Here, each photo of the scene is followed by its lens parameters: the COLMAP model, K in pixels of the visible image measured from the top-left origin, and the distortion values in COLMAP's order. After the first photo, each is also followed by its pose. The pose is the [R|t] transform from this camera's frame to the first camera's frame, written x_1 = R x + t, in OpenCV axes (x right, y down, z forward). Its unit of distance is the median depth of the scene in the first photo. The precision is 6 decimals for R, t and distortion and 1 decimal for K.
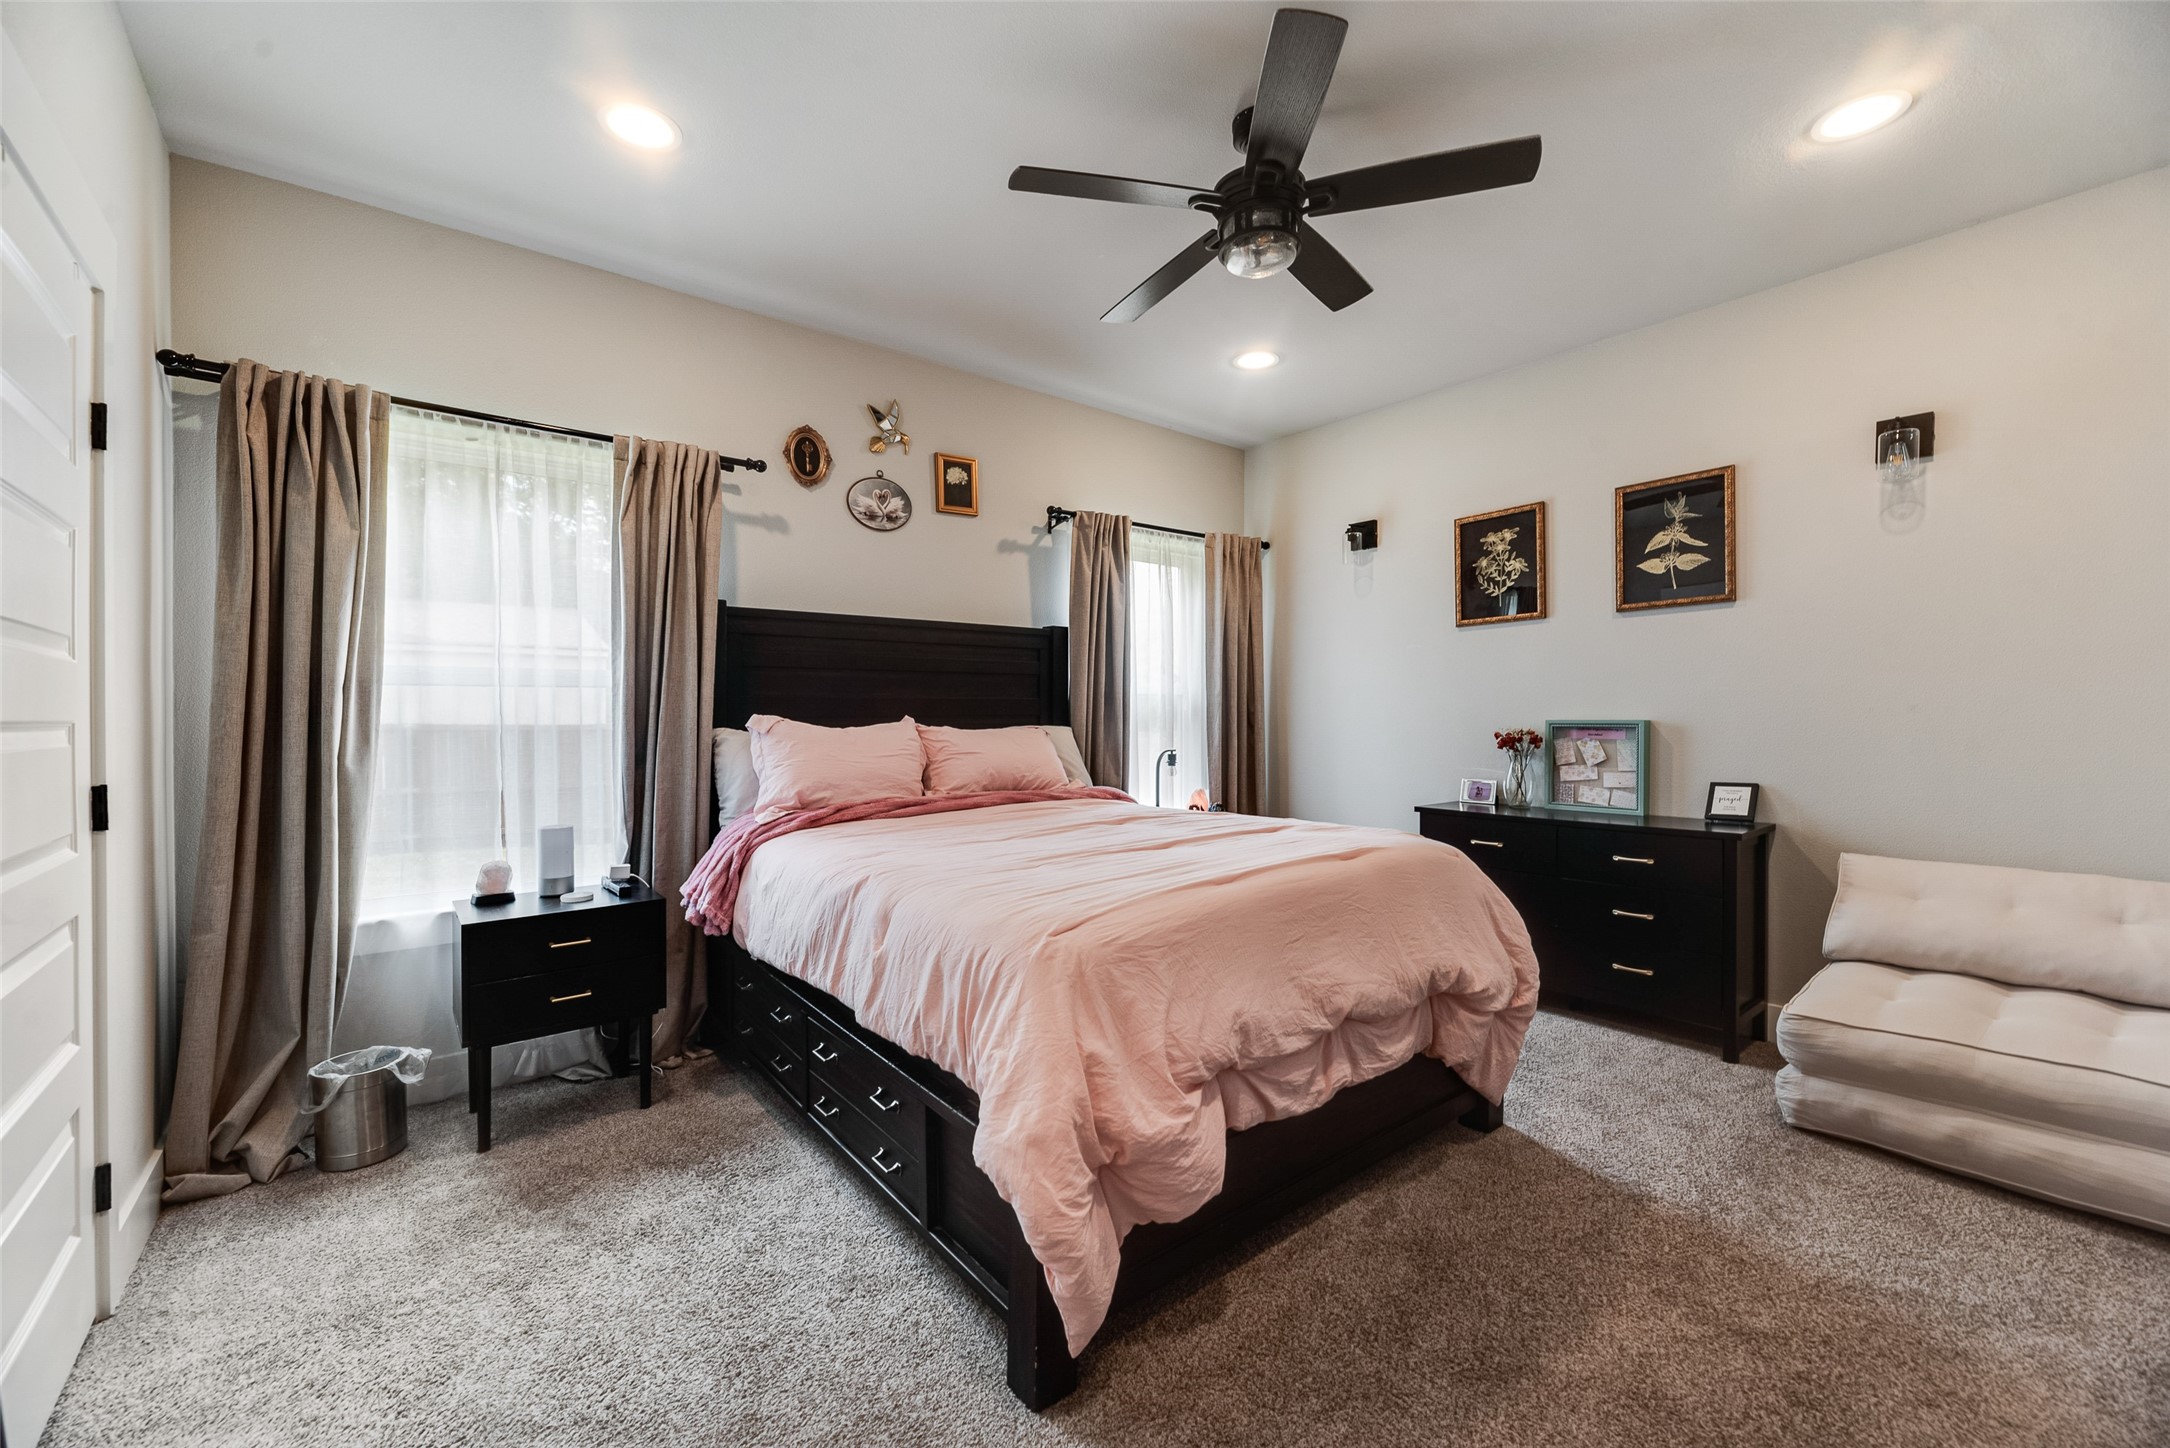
lens RADIAL K [[883.3, 0, 1085.0], [0, 883.3, 724.0], [0, 0, 1]] dist [-0.001494, 0.000014]
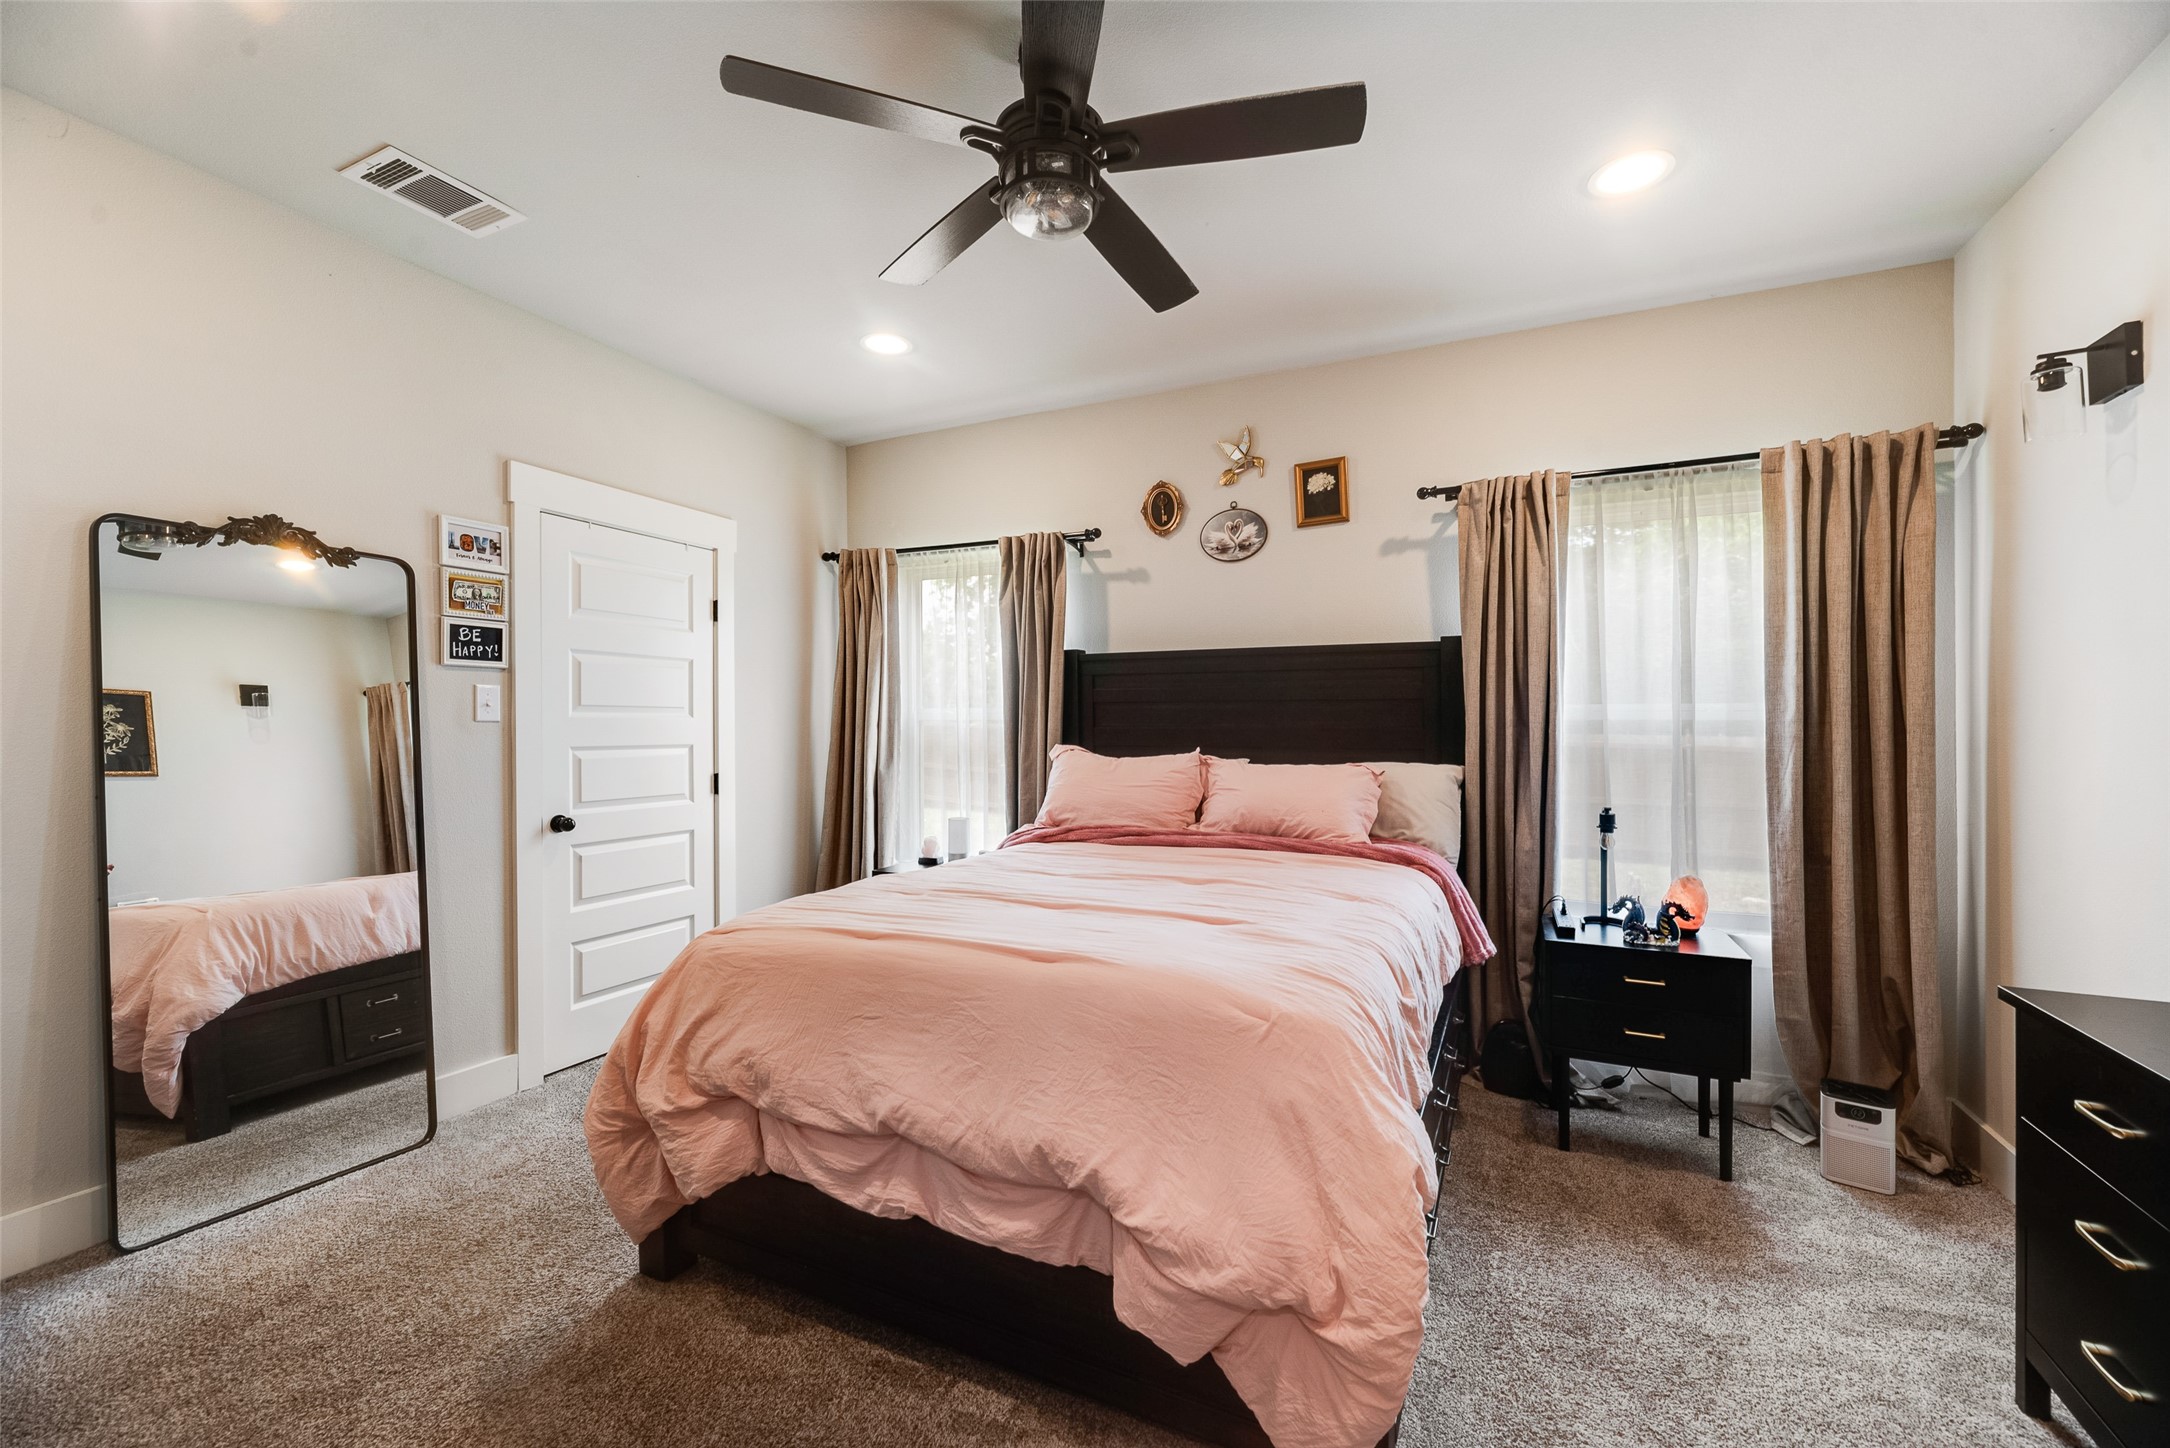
lens RADIAL K [[883.3, 0, 1085.0], [0, 883.3, 724.0], [0, 0, 1]] dist [-0.001494, 0.000014]
pose [[0.424410, 0.005742, -0.905452, 0.614529], [-0.015613, 0.999878, -0.000978, -0.031562], [0.905336, 0.014552, 0.424447, 0.431916]]
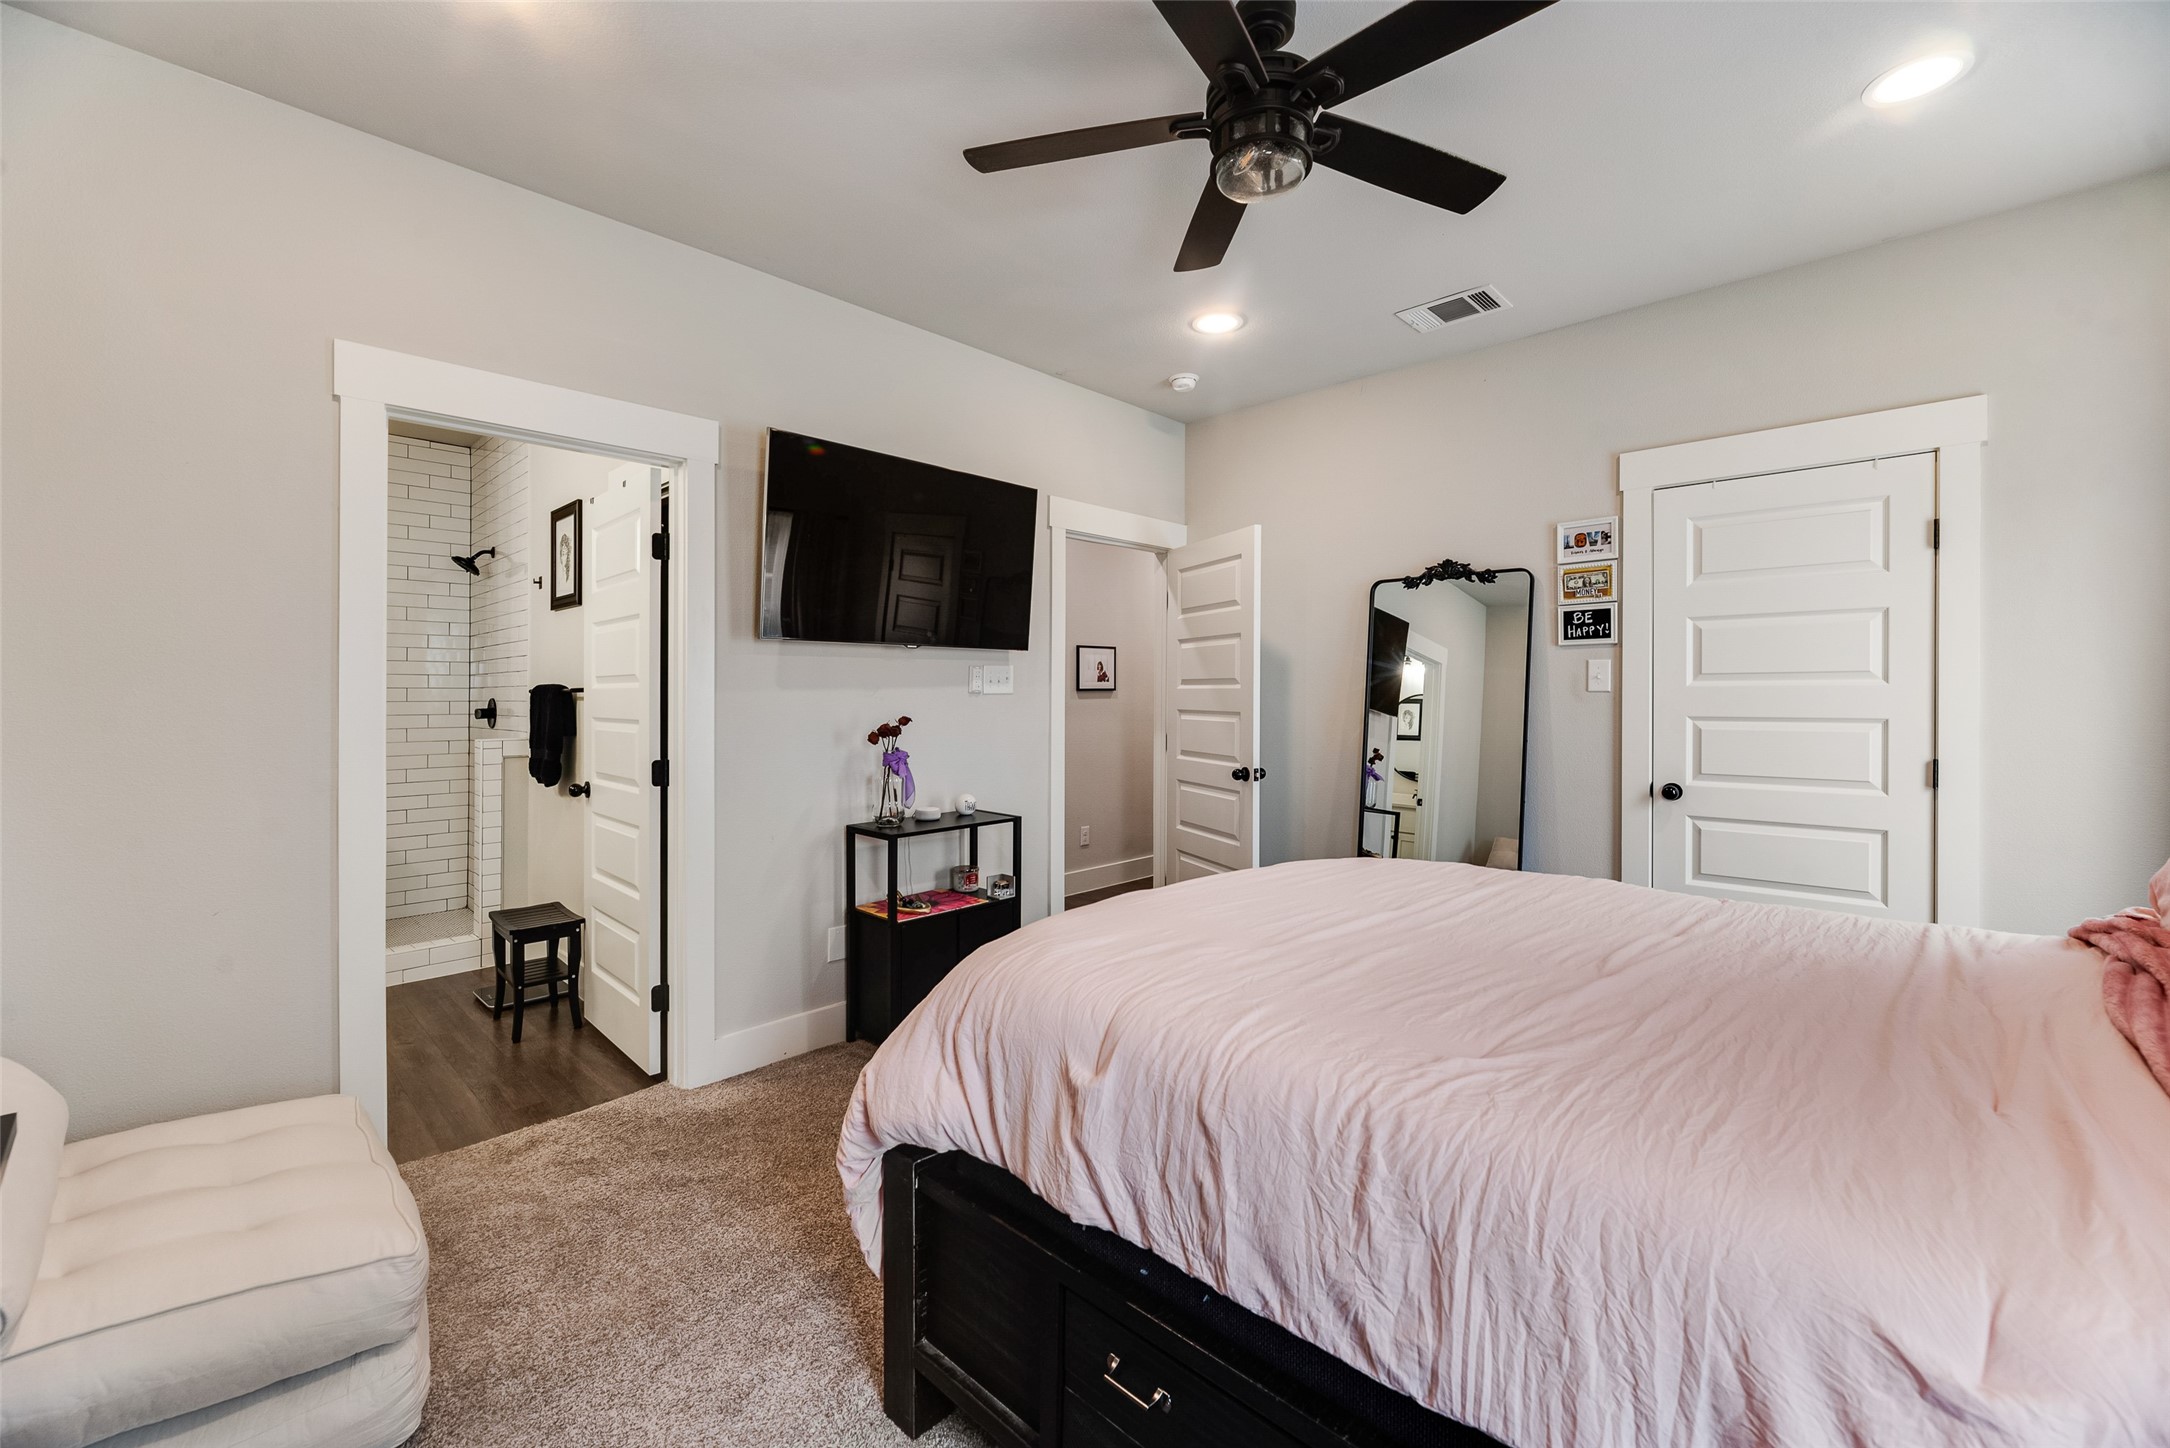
lens RADIAL K [[933.9, 0, 1094.4], [0, 933.9, 734.4], [0, 0, 1]] dist [-0.001263, -0.000576]
pose [[-0.994998, 0.011315, -0.099249, 0.272422], [0.005906, 0.998490, 0.054624, -0.037659], [0.099717, 0.053765, -0.993562, 1.216453]]
